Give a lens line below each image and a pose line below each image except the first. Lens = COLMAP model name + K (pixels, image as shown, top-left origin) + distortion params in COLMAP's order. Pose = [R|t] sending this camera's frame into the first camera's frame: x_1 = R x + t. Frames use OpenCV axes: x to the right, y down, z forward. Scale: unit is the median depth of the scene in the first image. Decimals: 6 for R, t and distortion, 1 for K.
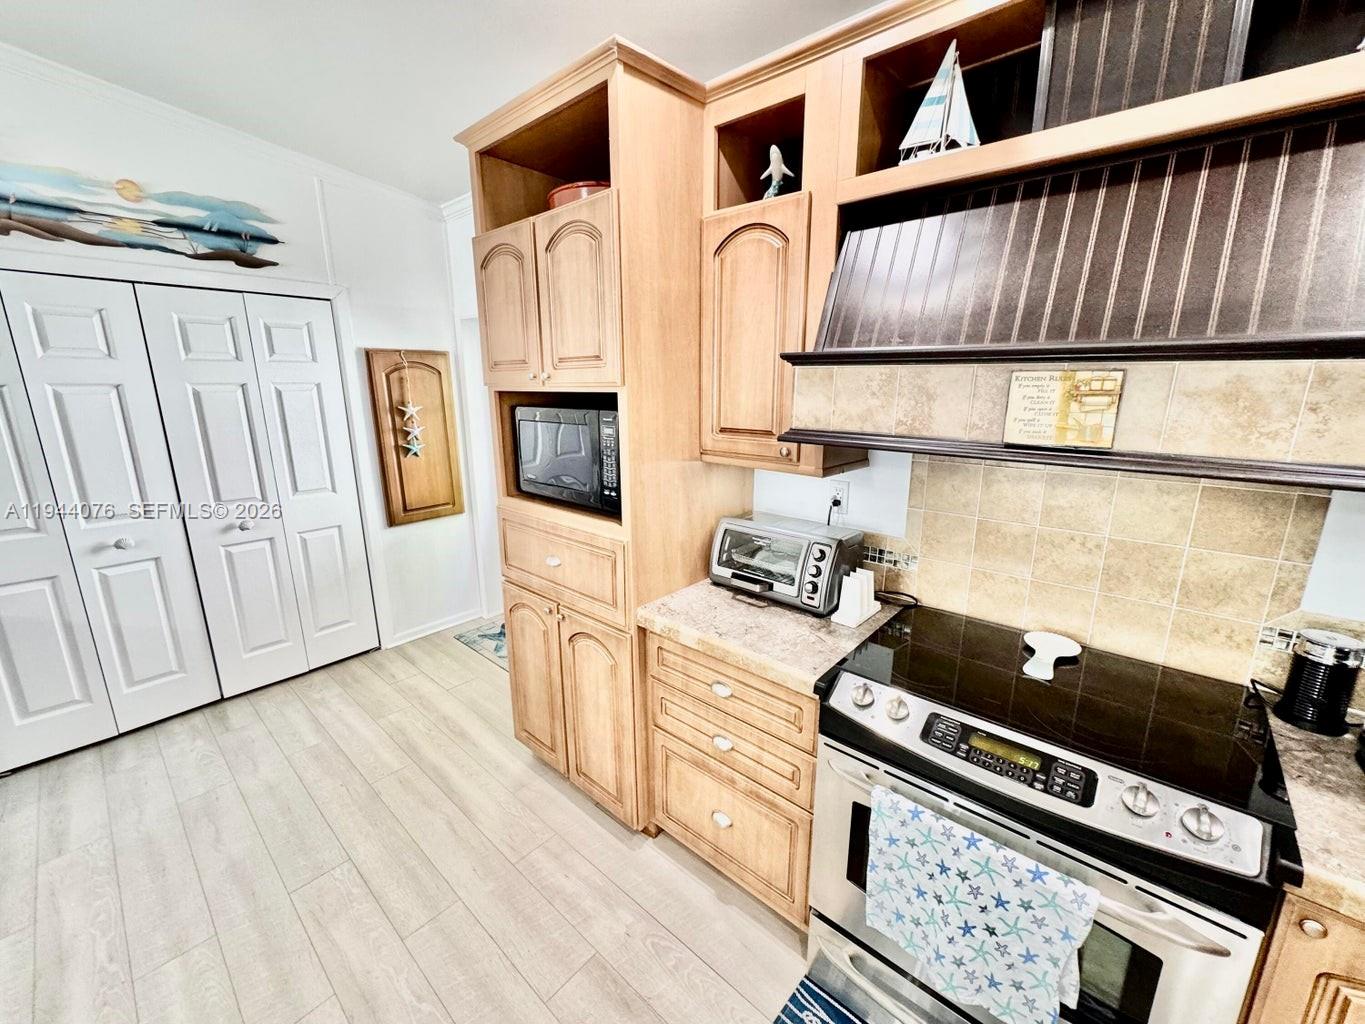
lens RADIAL K [[547.3, 0, 686.1], [0, 547.3, 512.7], [0, 0, 1]] dist [-0.003047, 0.000398]
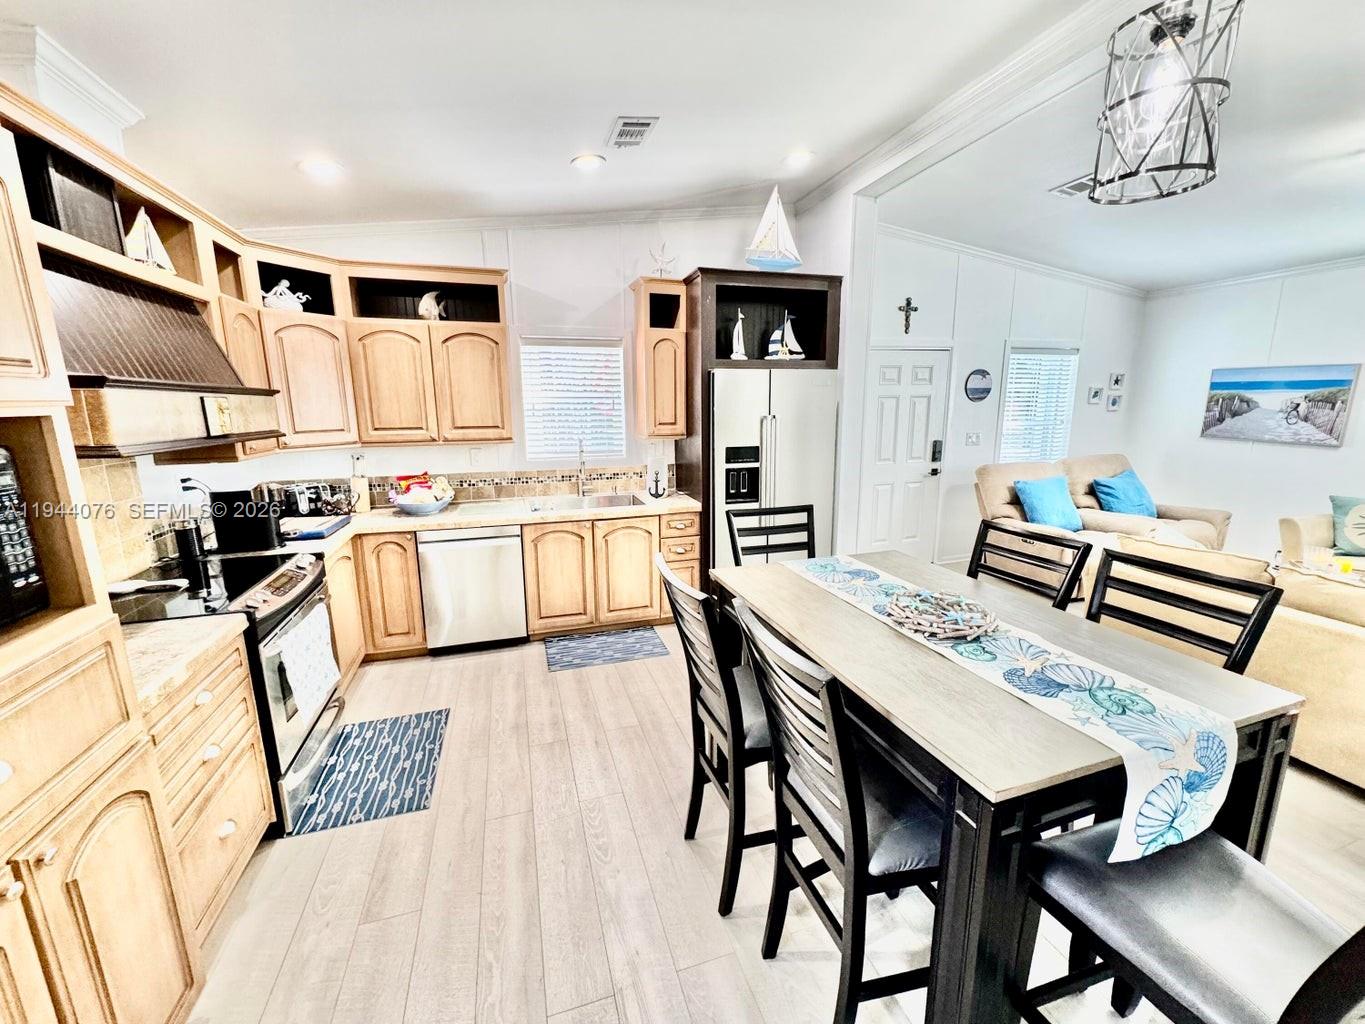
lens RADIAL K [[547.3, 0, 683.4], [0, 547.3, 511.5], [0, 0, 1]] dist [-0.003047, 0.000398]
pose [[-0.856235, -0.090988, 0.508511, -1.122722], [0.132979, 0.912372, 0.387161, -0.256942], [-0.499178, 0.399122, -0.769105, 1.120396]]
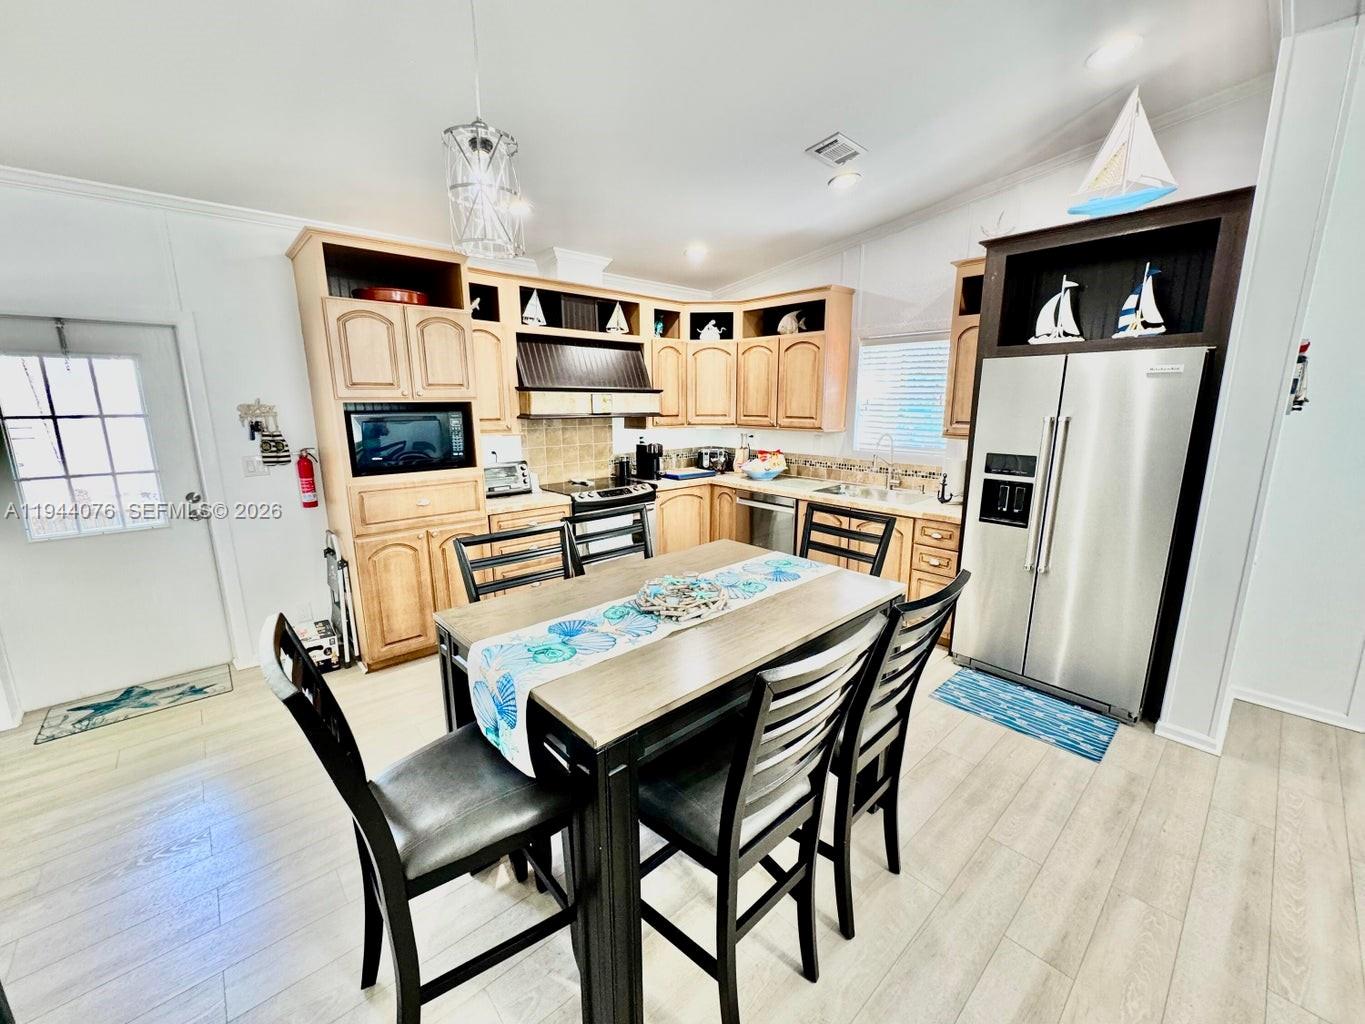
lens RADIAL K [[547.3, 0, 681.6], [0, 547.3, 510.9], [0, 0, 1]] dist [-0.003047, 0.000398]
pose [[0.118933, -0.195105, 0.973545, -2.064668], [0.236497, 0.957851, 0.163068, 0.030243], [-0.964326, 0.210846, 0.160062, -0.033715]]
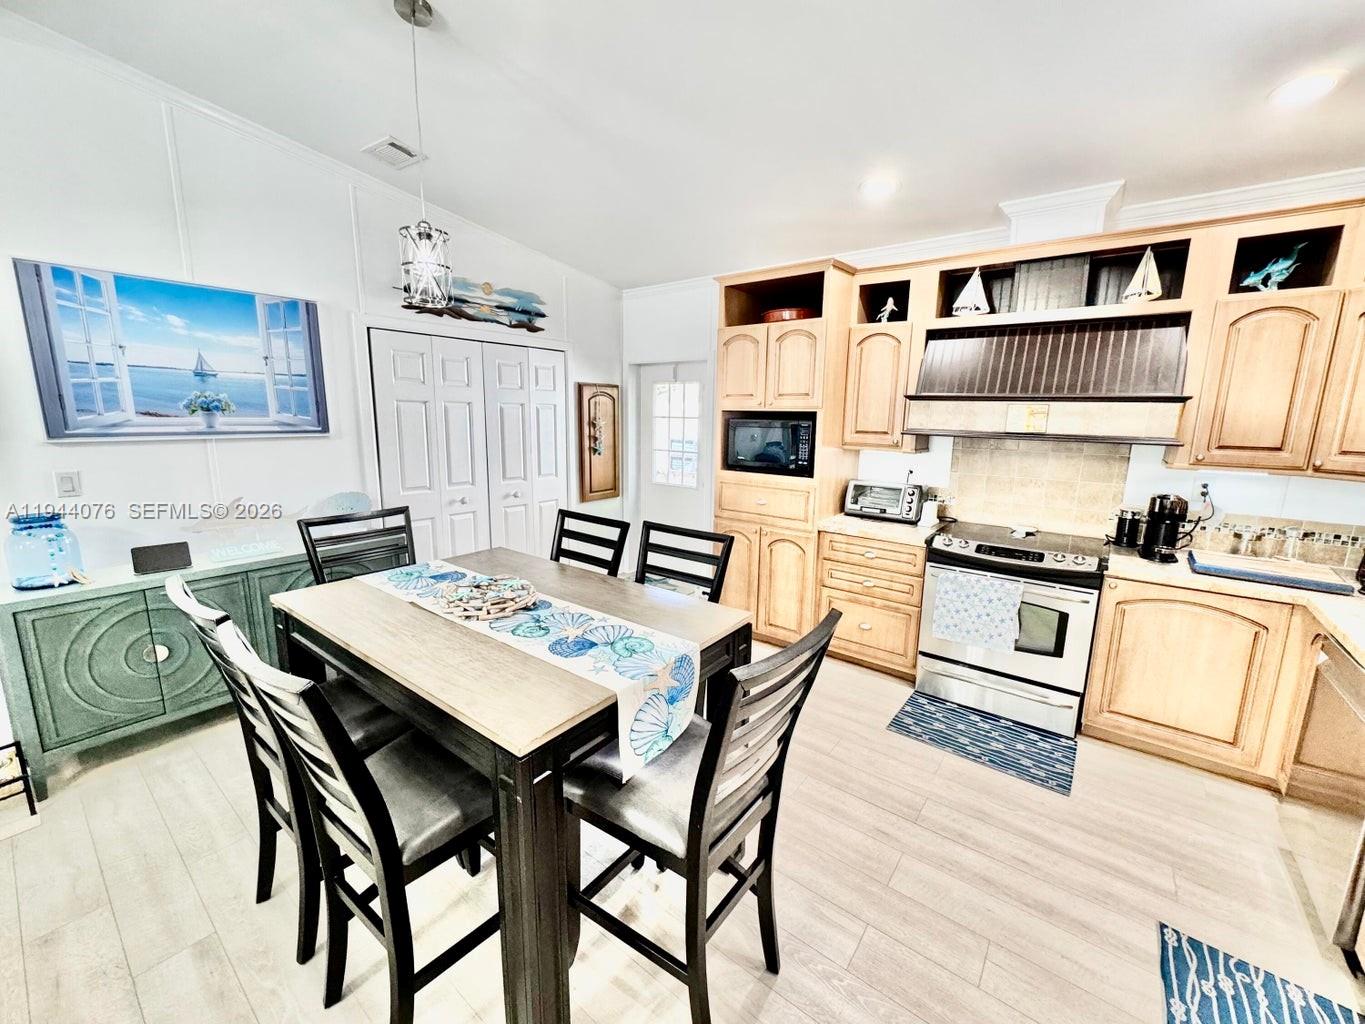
lens RADIAL K [[547.3, 0, 684.7], [0, 547.3, 511.2], [0, 0, 1]] dist [-0.003047, 0.000398]
pose [[0.997833, 0.008258, 0.065270, -0.718089], [-0.004584, 0.998407, -0.056243, 0.259959], [-0.065631, 0.055822, 0.996281, -0.948649]]
